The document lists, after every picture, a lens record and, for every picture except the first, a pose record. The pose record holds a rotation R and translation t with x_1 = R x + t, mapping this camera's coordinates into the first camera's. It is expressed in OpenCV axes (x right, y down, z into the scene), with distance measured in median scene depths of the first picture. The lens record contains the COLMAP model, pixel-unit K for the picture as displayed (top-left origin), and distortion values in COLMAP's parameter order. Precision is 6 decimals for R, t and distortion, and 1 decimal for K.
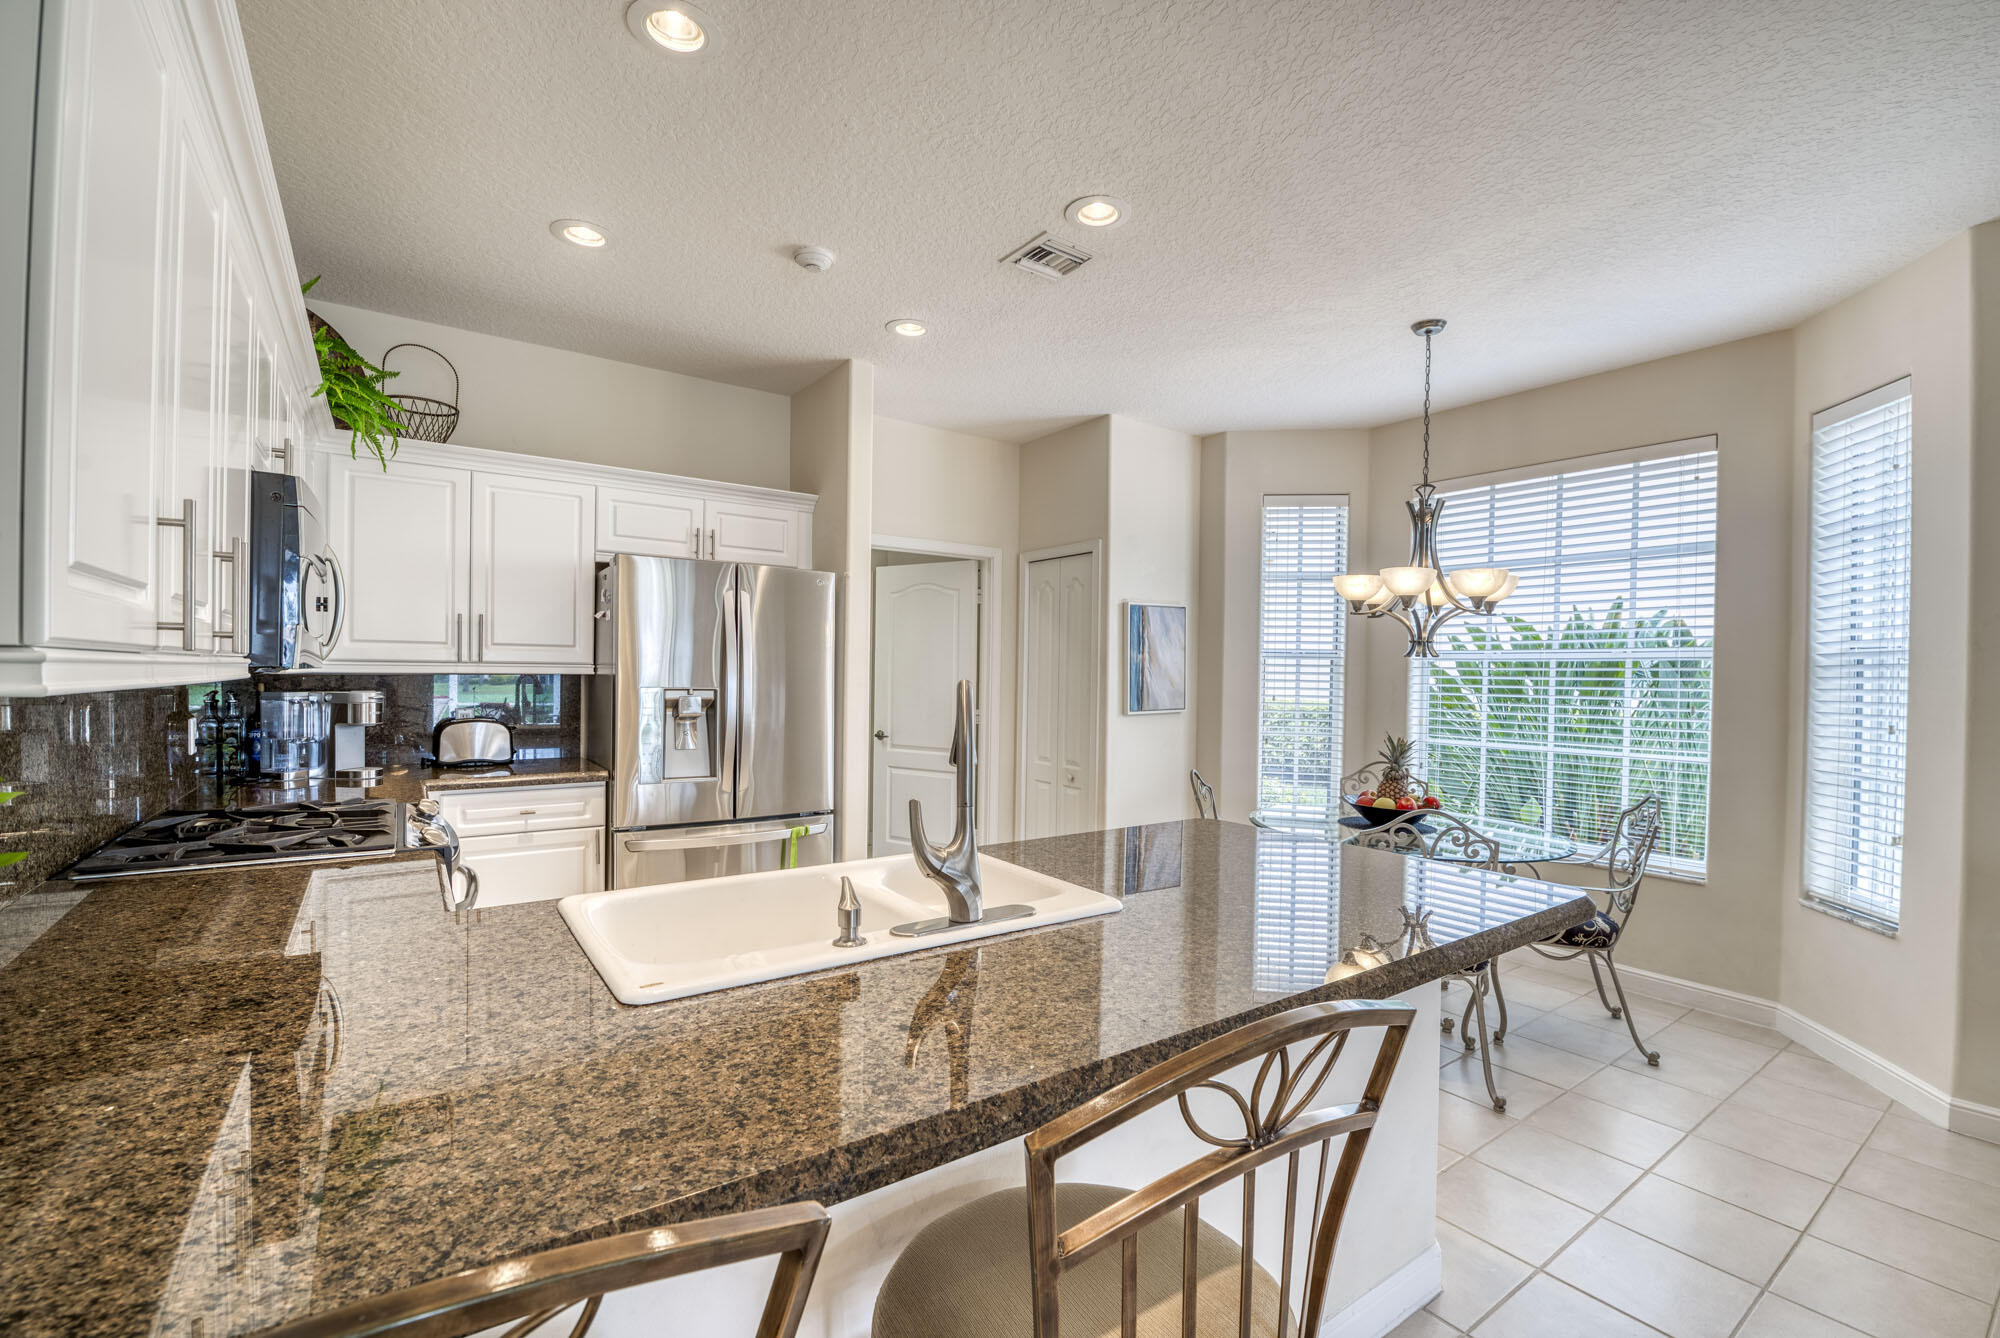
lens RADIAL K [[841.3, 0, 997.9], [0, 841.3, 677.1], [0, 0, 1]] dist [-0.002318, -0.000158]
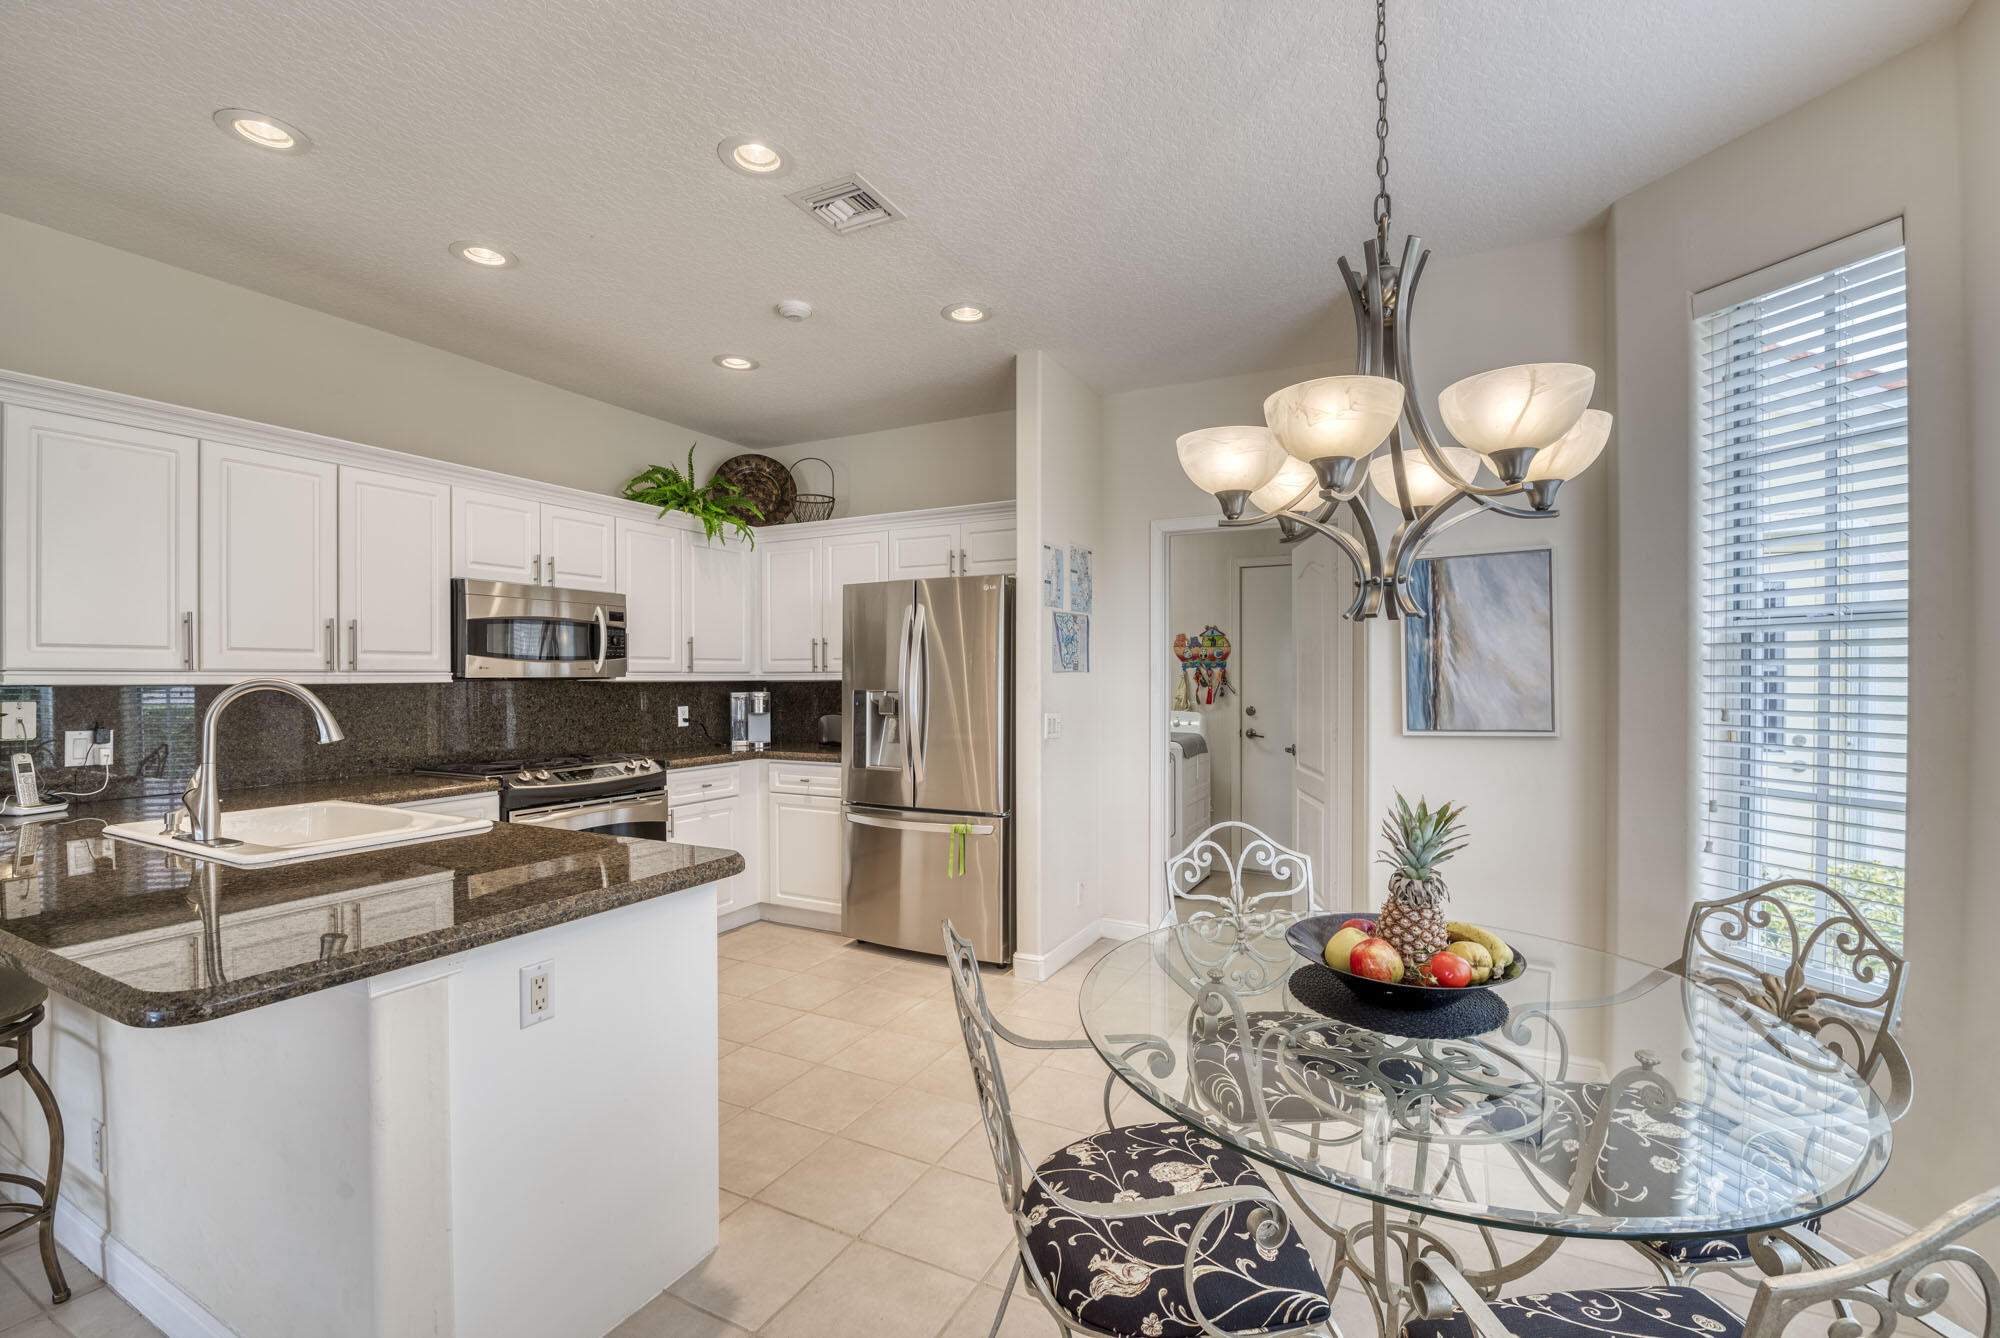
lens RADIAL K [[841.7, 0, 1034.3], [0, 841.7, 685.6], [0, 0, 1]] dist [-0.017939, -0.000480]
pose [[0.477971, -0.005577, -0.878358, 0.622061], [0.005067, 0.999981, -0.003591, 0.008613], [0.878361, -0.002735, 0.477990, 0.497986]]
